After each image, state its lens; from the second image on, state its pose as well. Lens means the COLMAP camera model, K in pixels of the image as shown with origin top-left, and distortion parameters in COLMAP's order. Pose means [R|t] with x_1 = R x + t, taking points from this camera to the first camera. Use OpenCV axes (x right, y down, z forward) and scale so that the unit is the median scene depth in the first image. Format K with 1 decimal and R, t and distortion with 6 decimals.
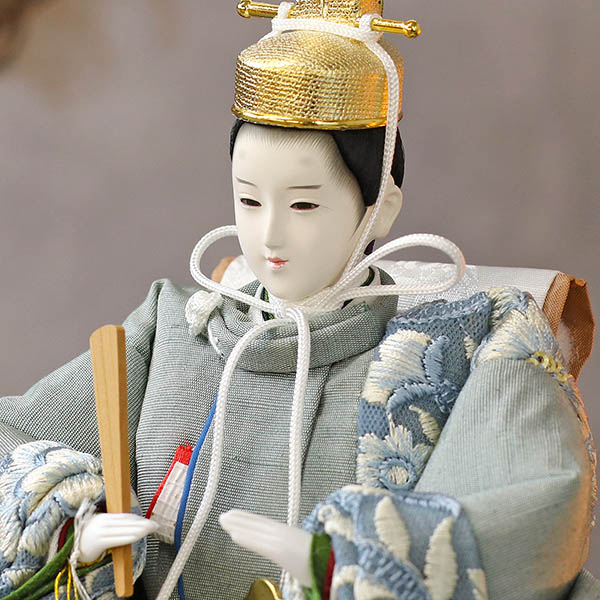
lens RADIAL K [[3416.4, 0, 300.0], [0, 3416.4, 299.8], [0, 0, 1]] dist [-0.352100, 0.000000]
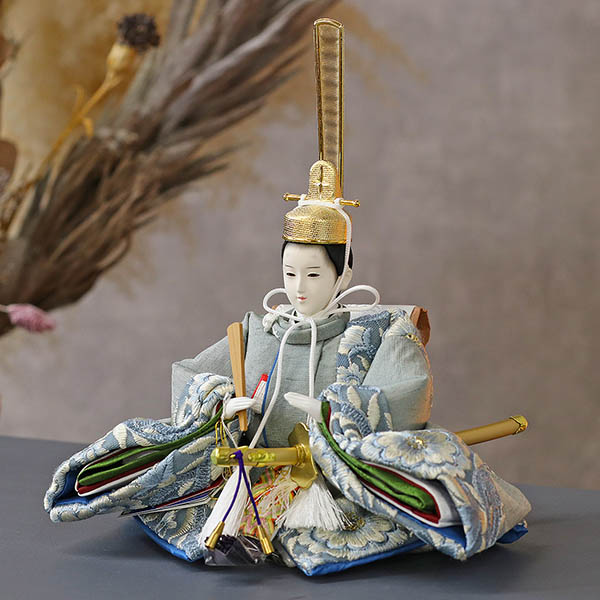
lens RADIAL K [[3416.4, 0, 300.2], [0, 3416.4, 299.3], [0, 0, 1]] dist [-0.352100, 0.000000]
pose [[0.997955, -0.003896, 0.063803, -0.165372], [0.010270, 0.994946, -0.099882, 0.235380], [-0.063091, 0.100333, 0.992952, -1.441177]]
